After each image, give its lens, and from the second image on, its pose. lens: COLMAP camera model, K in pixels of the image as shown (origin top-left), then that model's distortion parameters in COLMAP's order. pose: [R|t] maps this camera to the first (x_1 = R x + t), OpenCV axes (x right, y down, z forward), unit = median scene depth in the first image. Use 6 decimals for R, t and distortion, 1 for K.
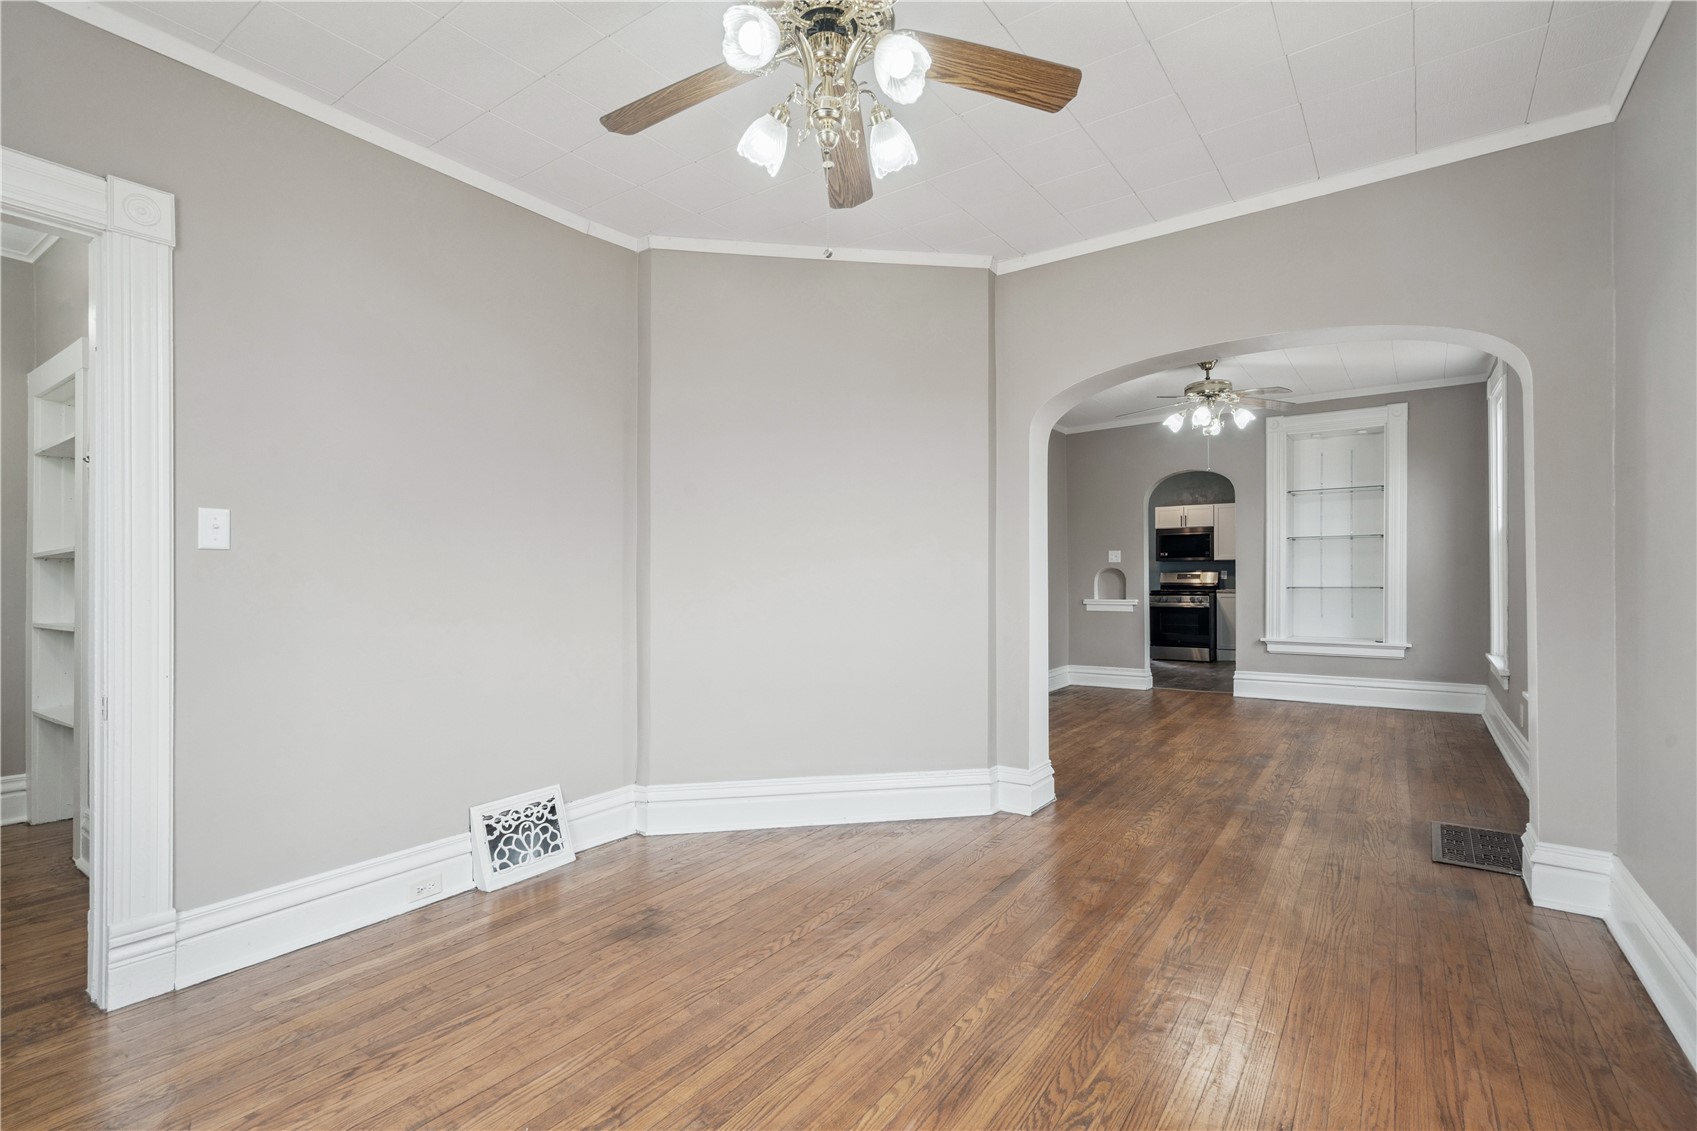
lens RADIAL K [[771.3, 0, 838.2], [0, 771.3, 574.1], [0, 0, 1]] dist [0.000507, 0.001171]
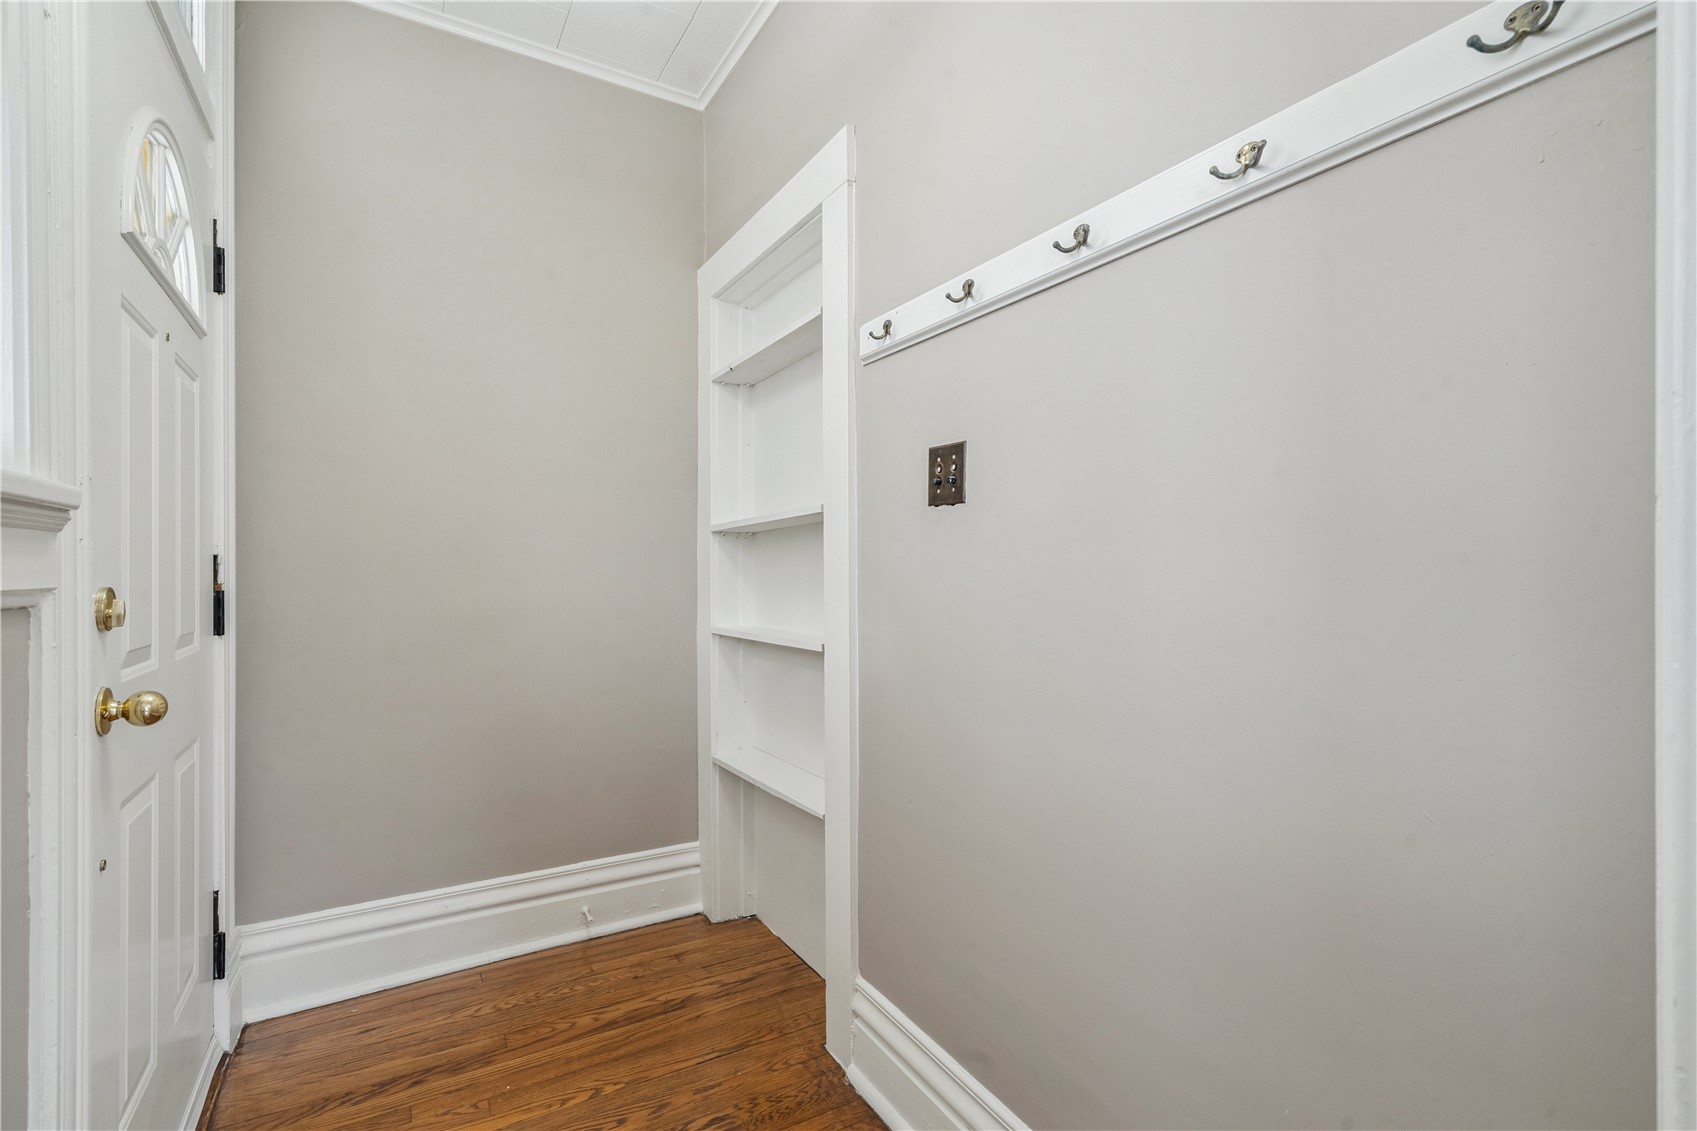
lens RADIAL K [[771.3, 0, 847.4], [0, 771.3, 567.9], [0, 0, 1]] dist [0.000507, 0.001171]
pose [[0.909008, -0.007127, -0.416717, -0.637544], [0.006373, 0.999975, -0.003202, 0.013453], [0.416729, 0.000255, 0.909031, 0.422279]]
